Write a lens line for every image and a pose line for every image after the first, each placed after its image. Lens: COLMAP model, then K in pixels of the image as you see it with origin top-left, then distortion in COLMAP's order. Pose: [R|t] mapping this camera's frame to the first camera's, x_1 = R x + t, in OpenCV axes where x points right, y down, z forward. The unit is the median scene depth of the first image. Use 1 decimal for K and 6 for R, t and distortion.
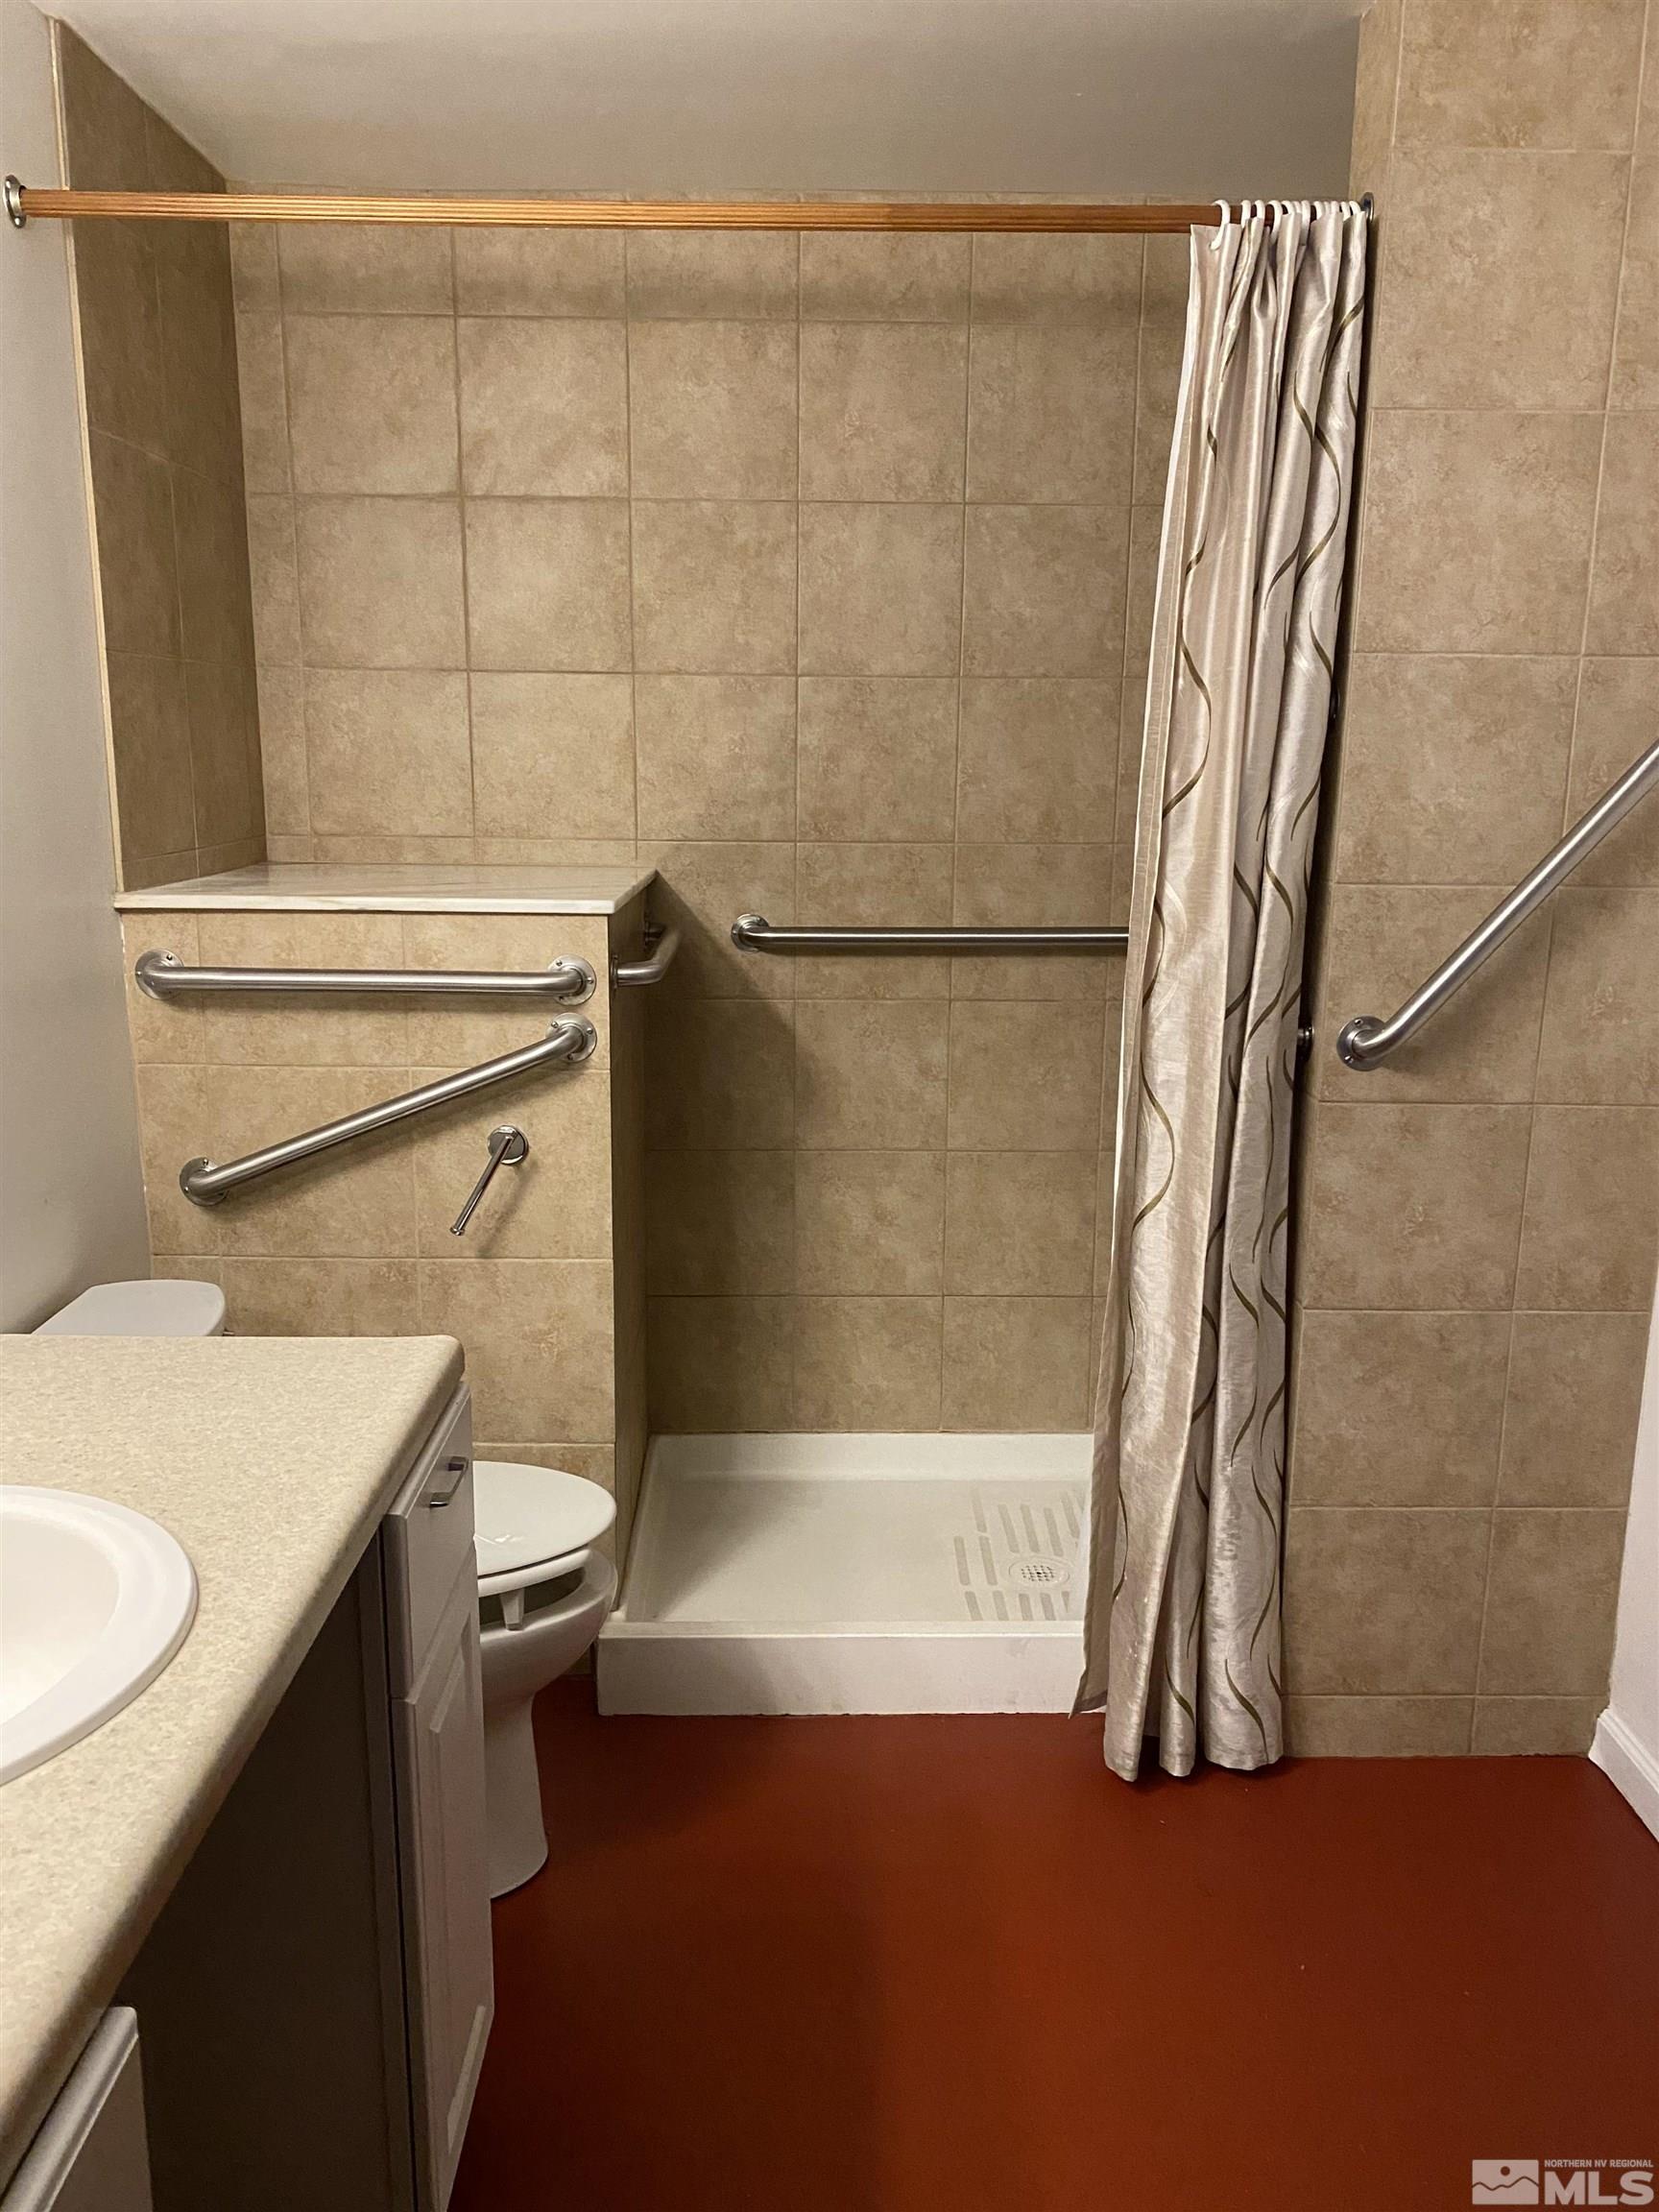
lens RADIAL K [[1725.7, 0, 822.4], [0, 1725.7, 1108.7], [0, 0, 1]] dist [0.069290, -0.077109]
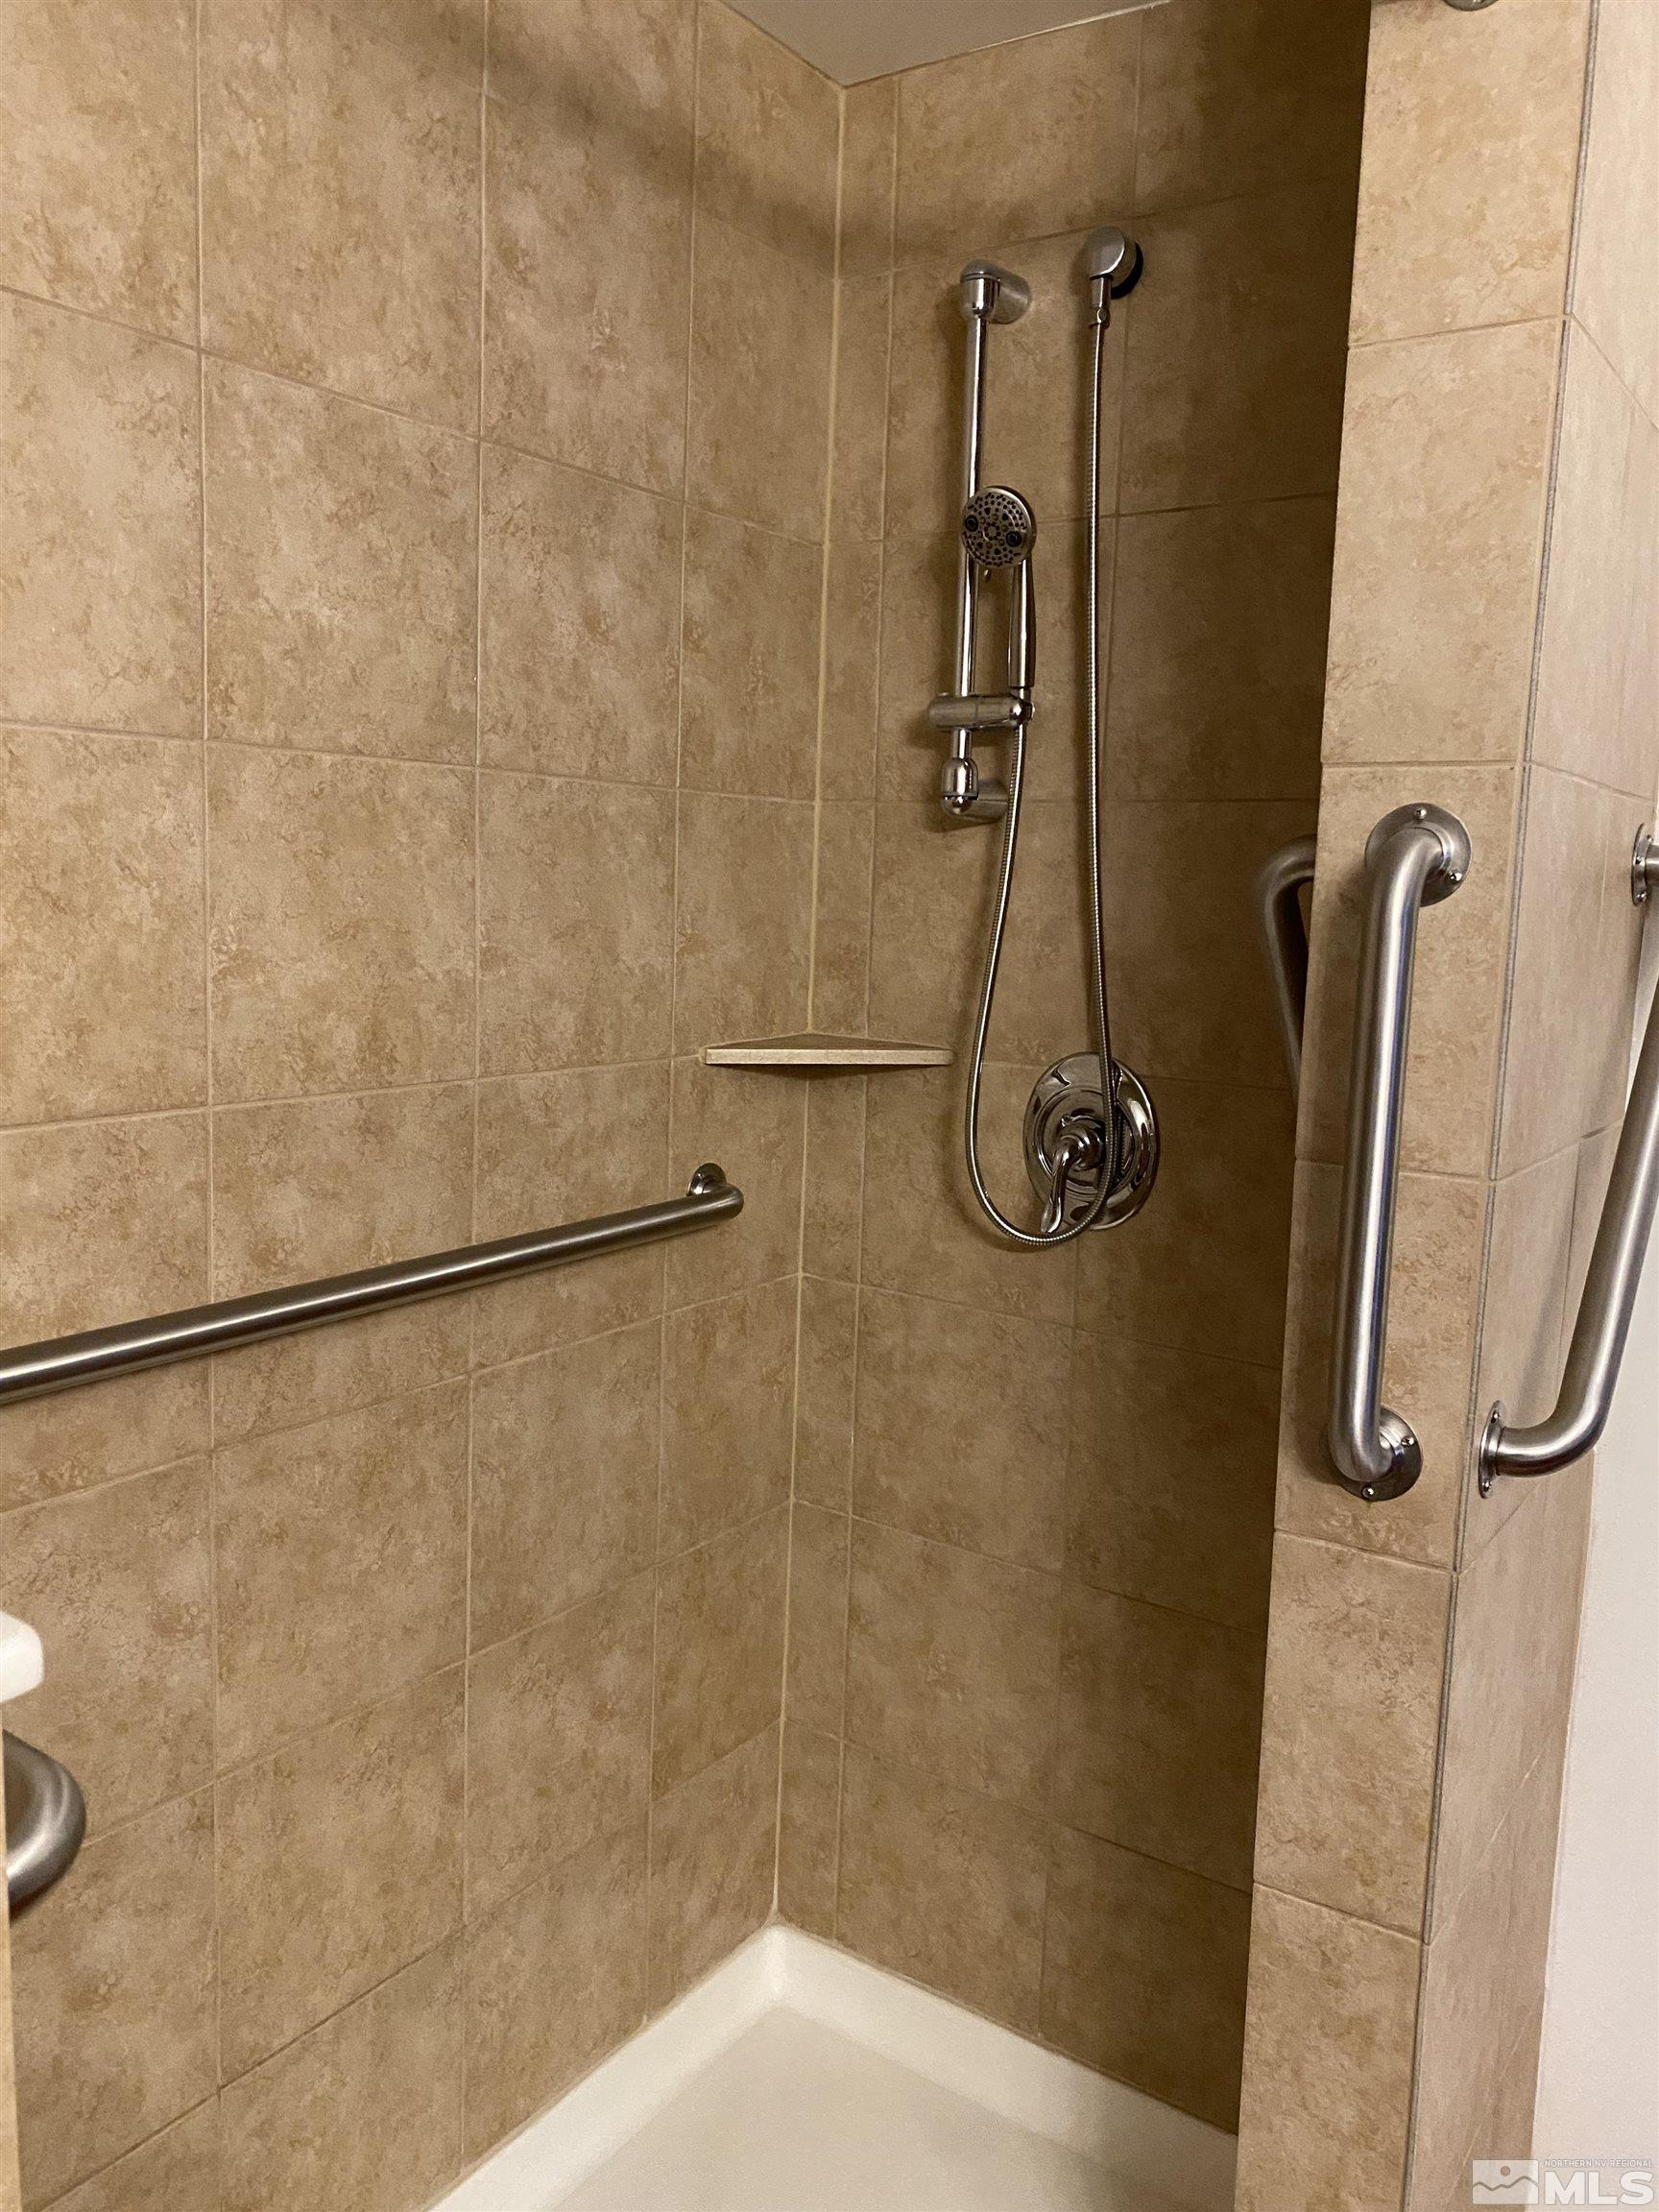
lens RADIAL K [[1725.7, 0, 821.9], [0, 1725.7, 1102.6], [0, 0, 1]] dist [0.069290, -0.077109]
pose [[0.576778, -0.096318, 0.811203, -0.198345], [0.135917, 0.990498, 0.020967, -0.144889], [-0.805515, 0.098163, 0.584389, 0.620797]]
